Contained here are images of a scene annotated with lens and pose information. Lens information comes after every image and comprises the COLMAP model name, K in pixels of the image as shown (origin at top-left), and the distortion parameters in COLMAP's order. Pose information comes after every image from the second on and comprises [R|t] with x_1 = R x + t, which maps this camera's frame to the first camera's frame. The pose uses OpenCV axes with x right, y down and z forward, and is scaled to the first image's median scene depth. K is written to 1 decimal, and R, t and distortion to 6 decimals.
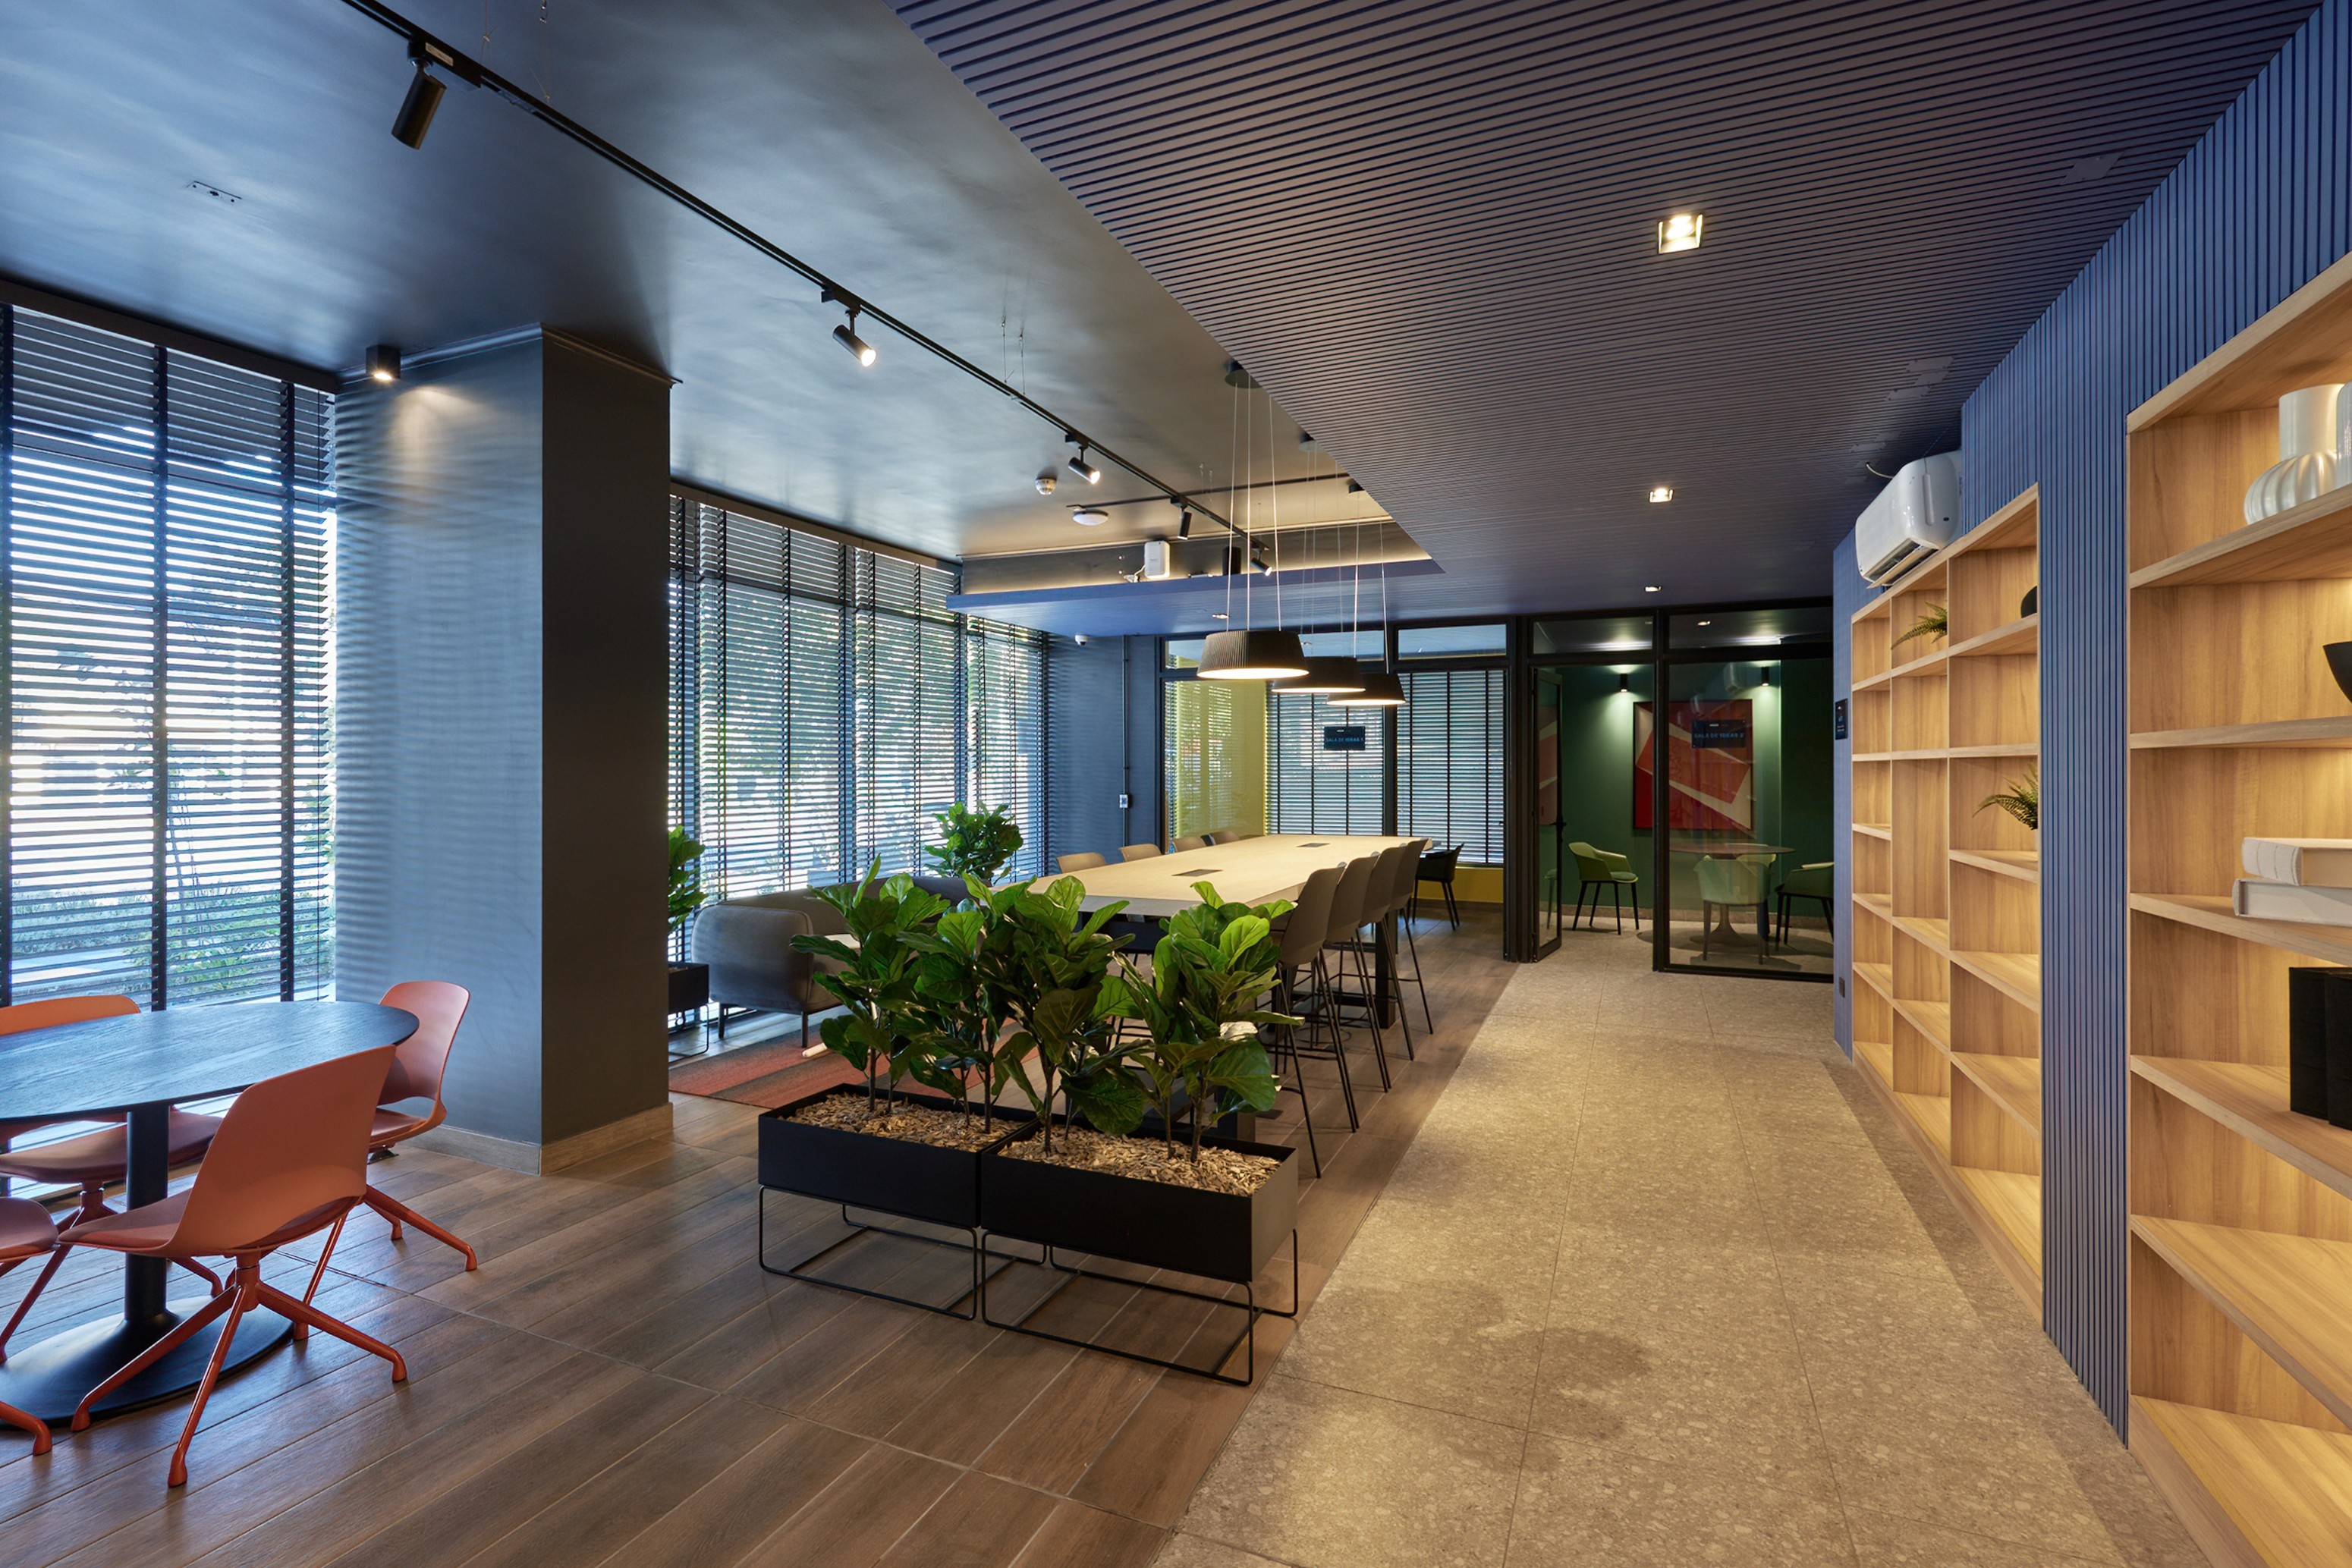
lens RADIAL K [[1081.2, 0, 1170.4], [0, 1081.2, 777.7], [0, 0, 1]] dist [-0.016249, 0.001104]
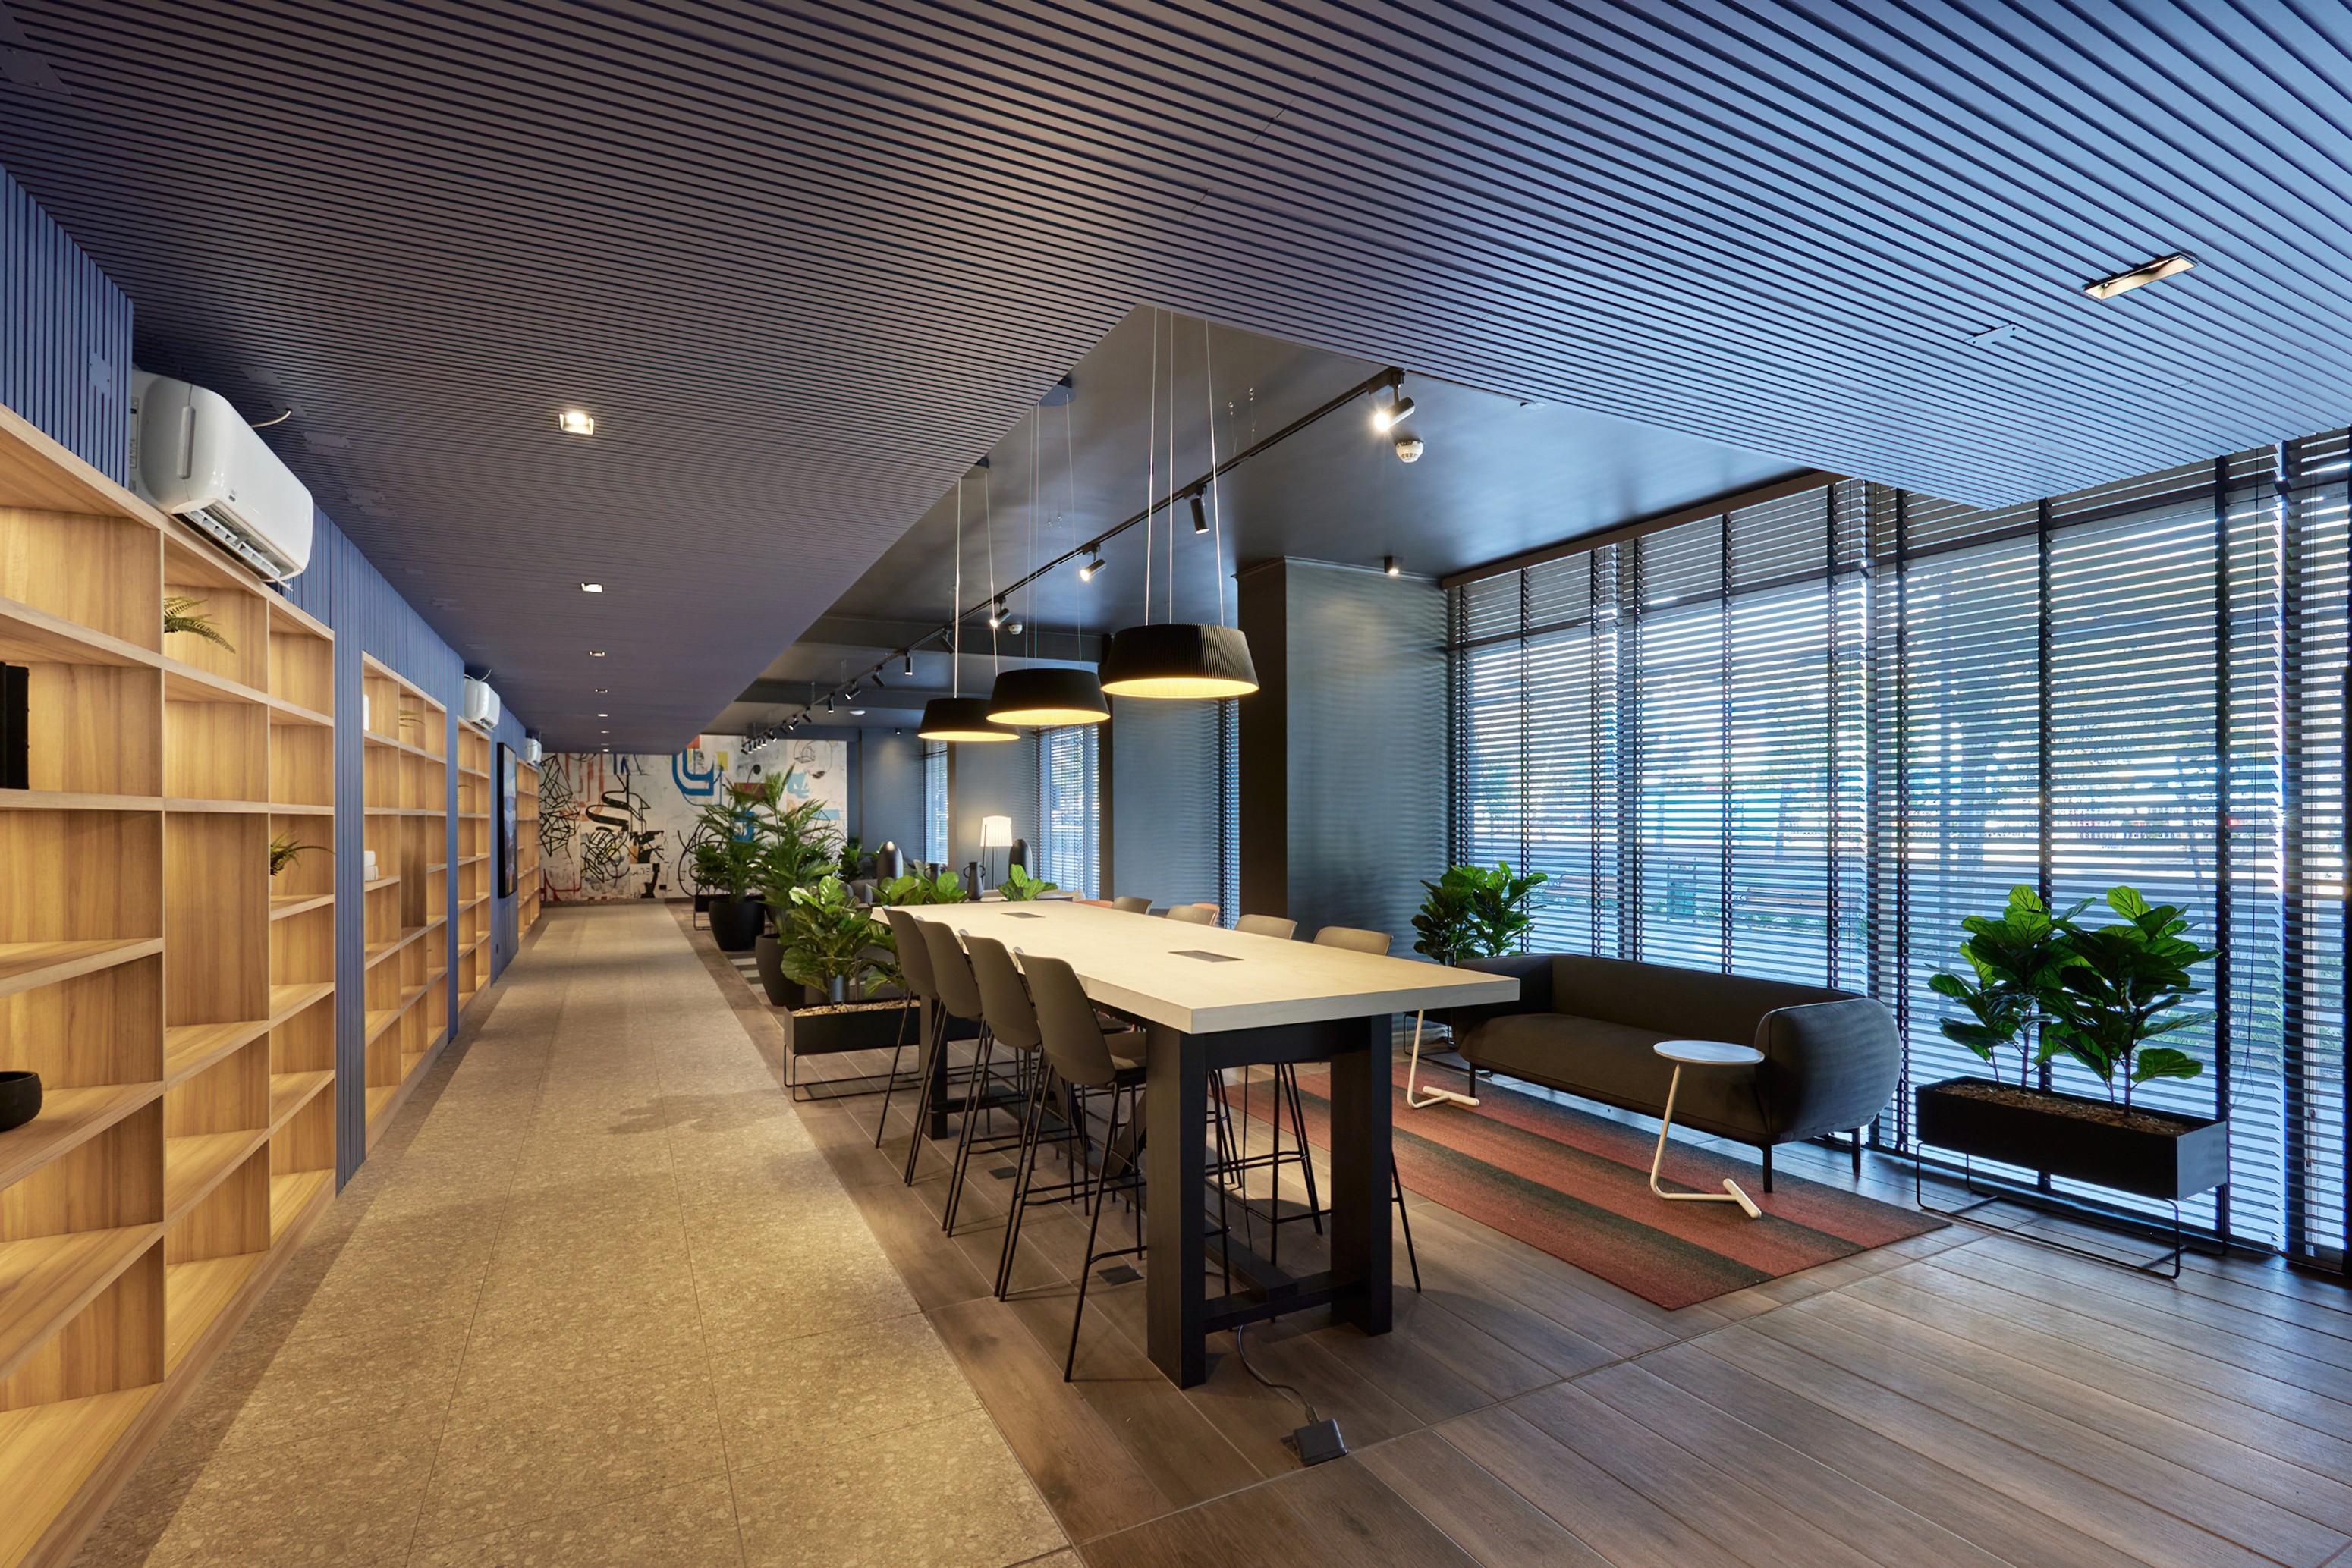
lens RADIAL K [[1081.2, 0, 1173.7], [0, 1081.2, 798.3], [0, 0, 1]] dist [-0.016249, 0.001104]
pose [[-0.629543, -0.010173, -0.776899, 1.187542], [-0.000179, 0.999916, -0.012949, -0.024903], [0.776966, -0.008013, -0.629492, 2.722340]]
